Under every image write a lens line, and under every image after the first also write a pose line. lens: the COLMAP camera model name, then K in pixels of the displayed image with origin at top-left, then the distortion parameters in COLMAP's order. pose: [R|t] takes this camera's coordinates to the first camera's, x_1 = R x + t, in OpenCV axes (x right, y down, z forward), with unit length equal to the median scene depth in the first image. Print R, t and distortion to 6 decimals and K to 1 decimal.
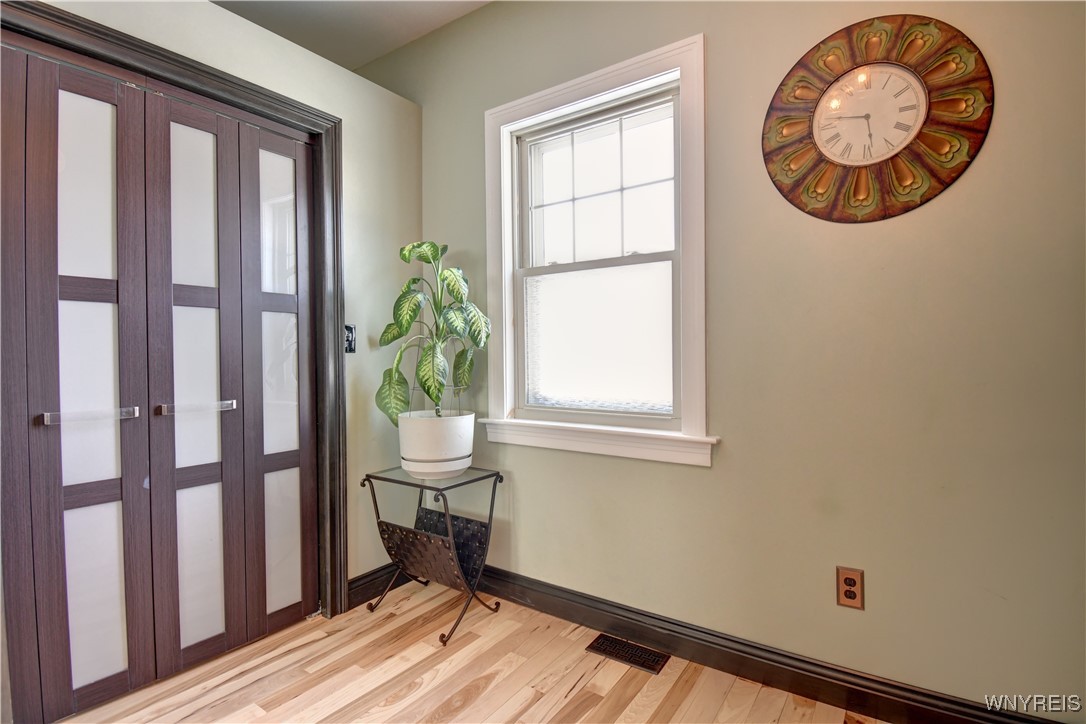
lens RADIAL K [[520.9, 0, 543.0], [0, 520.9, 362.0], [0, 0, 1]] dist [0.000628, -0.018011]
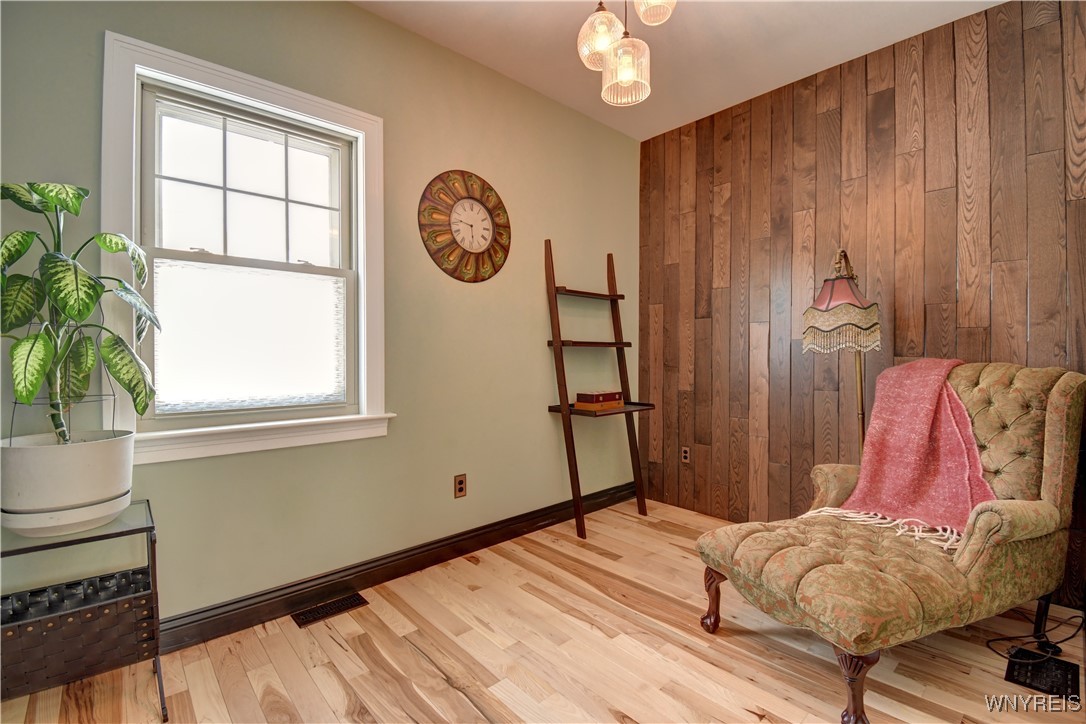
lens RADIAL K [[482.7, 0, 543.0], [0, 482.7, 362.0], [0, 0, 1]] dist [-0.000167, -0.019711]
pose [[0.214604, -0.006317, 0.976681, -0.946913], [0.013147, 0.999907, 0.003579, 0.009537], [-0.976613, 0.012072, 0.214668, 0.360557]]
